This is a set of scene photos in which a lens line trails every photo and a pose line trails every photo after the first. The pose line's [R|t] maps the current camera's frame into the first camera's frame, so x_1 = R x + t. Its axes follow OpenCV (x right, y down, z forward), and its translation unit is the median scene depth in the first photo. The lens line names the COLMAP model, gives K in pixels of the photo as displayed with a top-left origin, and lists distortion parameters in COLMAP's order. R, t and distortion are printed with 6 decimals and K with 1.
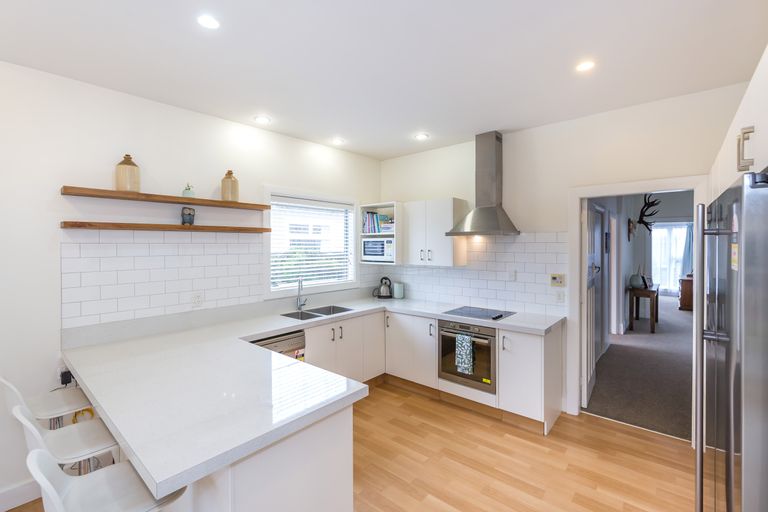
lens RADIAL K [[341.6, 0, 384.8], [0, 341.6, 248.7], [0, 0, 1]] dist [0.001705, 0.000284]
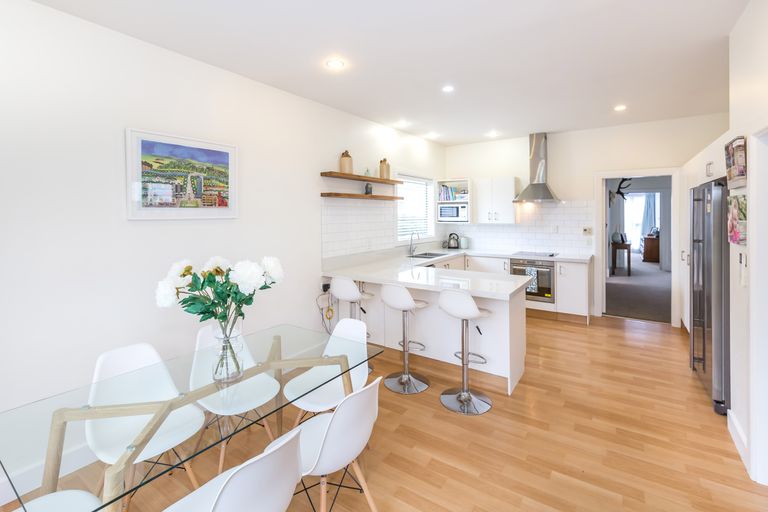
lens RADIAL K [[347.8, 0, 383.7], [0, 347.8, 217.1], [0, 0, 1]] dist [0.001467, 0.000171]
pose [[0.994725, -0.001786, 0.102563, -0.510658], [0.001821, 0.999998, -0.000254, 0.023093], [-0.102562, 0.000440, 0.994727, -0.421890]]
